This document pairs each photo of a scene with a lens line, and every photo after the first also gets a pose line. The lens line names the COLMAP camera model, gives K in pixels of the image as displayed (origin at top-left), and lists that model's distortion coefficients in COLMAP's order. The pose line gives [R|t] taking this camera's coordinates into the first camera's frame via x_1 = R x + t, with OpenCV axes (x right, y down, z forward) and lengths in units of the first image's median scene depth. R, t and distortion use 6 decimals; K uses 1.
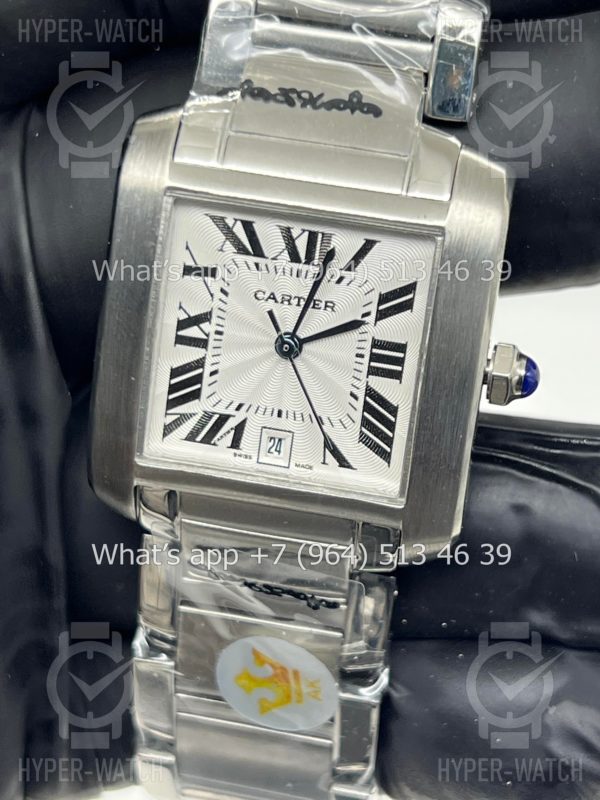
lens RADIAL K [[1802.4, 0, 300.0], [0, 1802.4, 400.0], [0, 0, 1]] dist [0.504778, -3.067141]
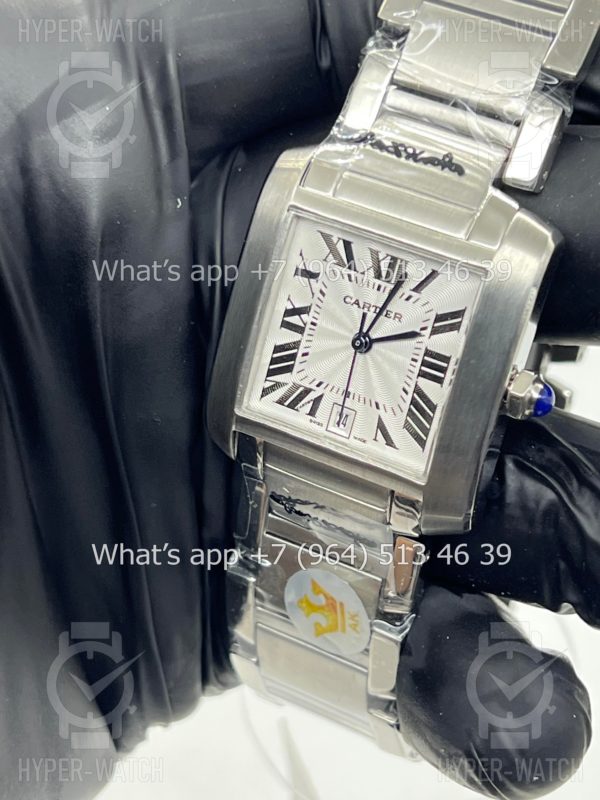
lens RADIAL K [[1802.4, 0, 300.0], [0, 1802.4, 400.0], [0, 0, 1]] dist [0.504778, -3.067141]
pose [[0.958207, 0.179698, -0.222593, 0.241030], [-0.183230, 0.983058, 0.004857, 0.011282], [0.219694, 0.036131, 0.974899, -0.243054]]
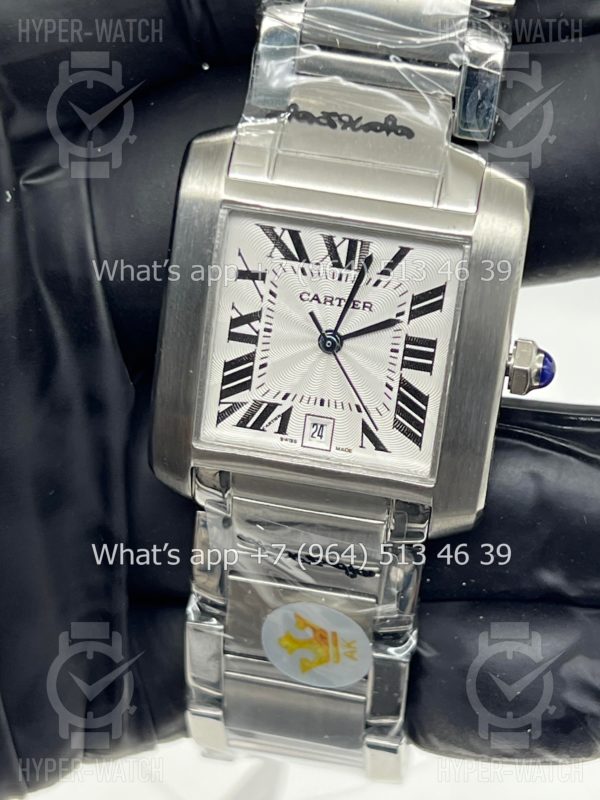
lens RADIAL K [[1792.3, 0, 309.8], [0, 1792.3, 400.5], [0, 0, 1]] dist [0.432392, 0.034362]
pose [[0.999901, -0.001497, 0.013976, -0.034773], [0.001366, 0.999955, 0.009428, -0.004220], [-0.013989, -0.009408, 0.999858, -0.111312]]
